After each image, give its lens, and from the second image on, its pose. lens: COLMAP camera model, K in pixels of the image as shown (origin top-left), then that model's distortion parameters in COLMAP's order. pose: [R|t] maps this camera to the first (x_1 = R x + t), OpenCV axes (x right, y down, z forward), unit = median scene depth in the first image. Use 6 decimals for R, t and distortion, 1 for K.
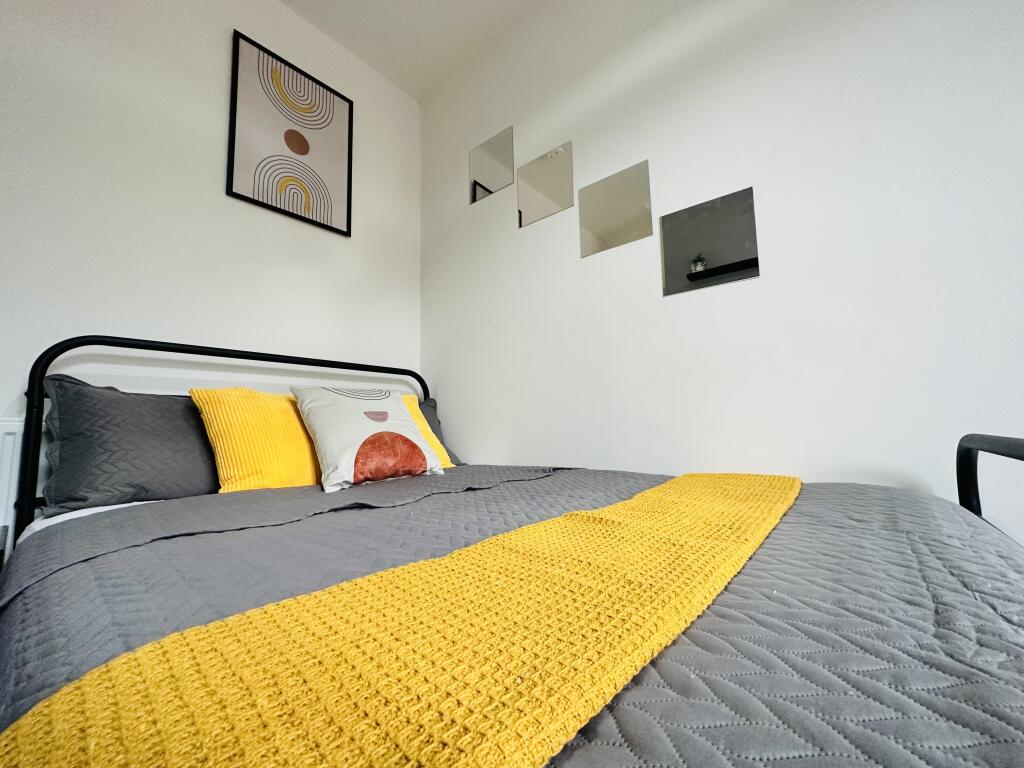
lens RADIAL K [[410.5, 0, 509.9], [0, 410.5, 381.7], [0, 0, 1]] dist [0.000921, -0.000035]
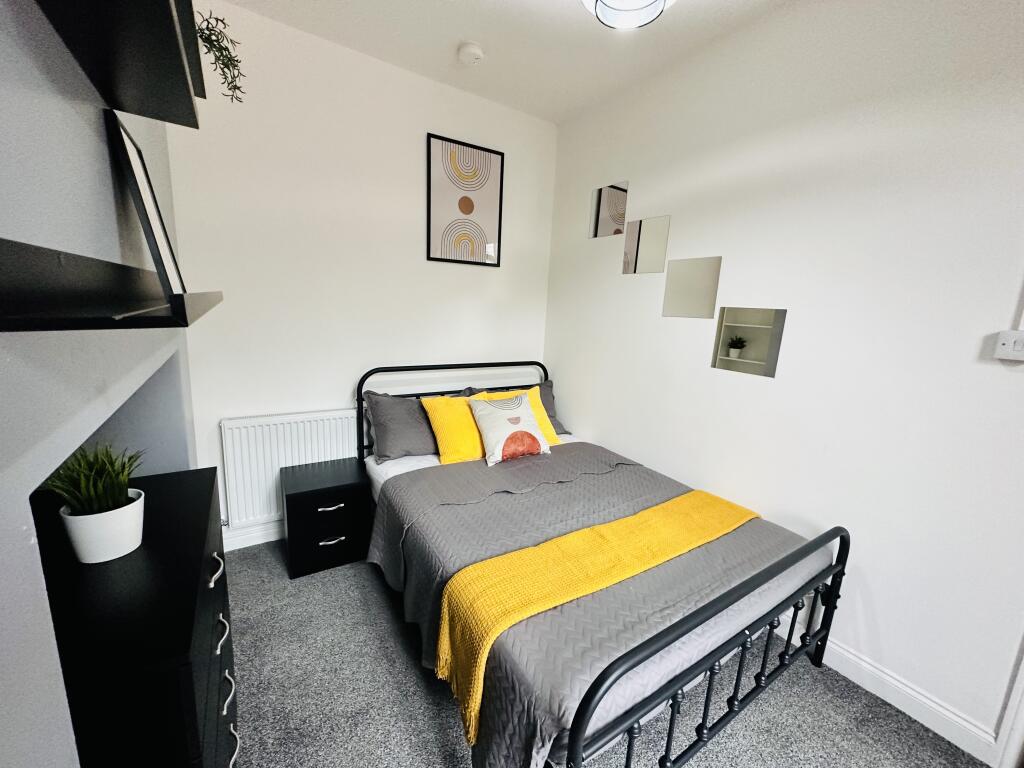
lens RADIAL K [[410.5, 0, 511.7], [0, 410.5, 381.7], [0, 0, 1]] dist [0.000921, -0.000035]
pose [[0.952324, 0.122459, -0.279432, 0.126368], [-0.036196, 0.954789, 0.295072, -0.569084], [0.302932, -0.270890, 0.913702, -0.527905]]
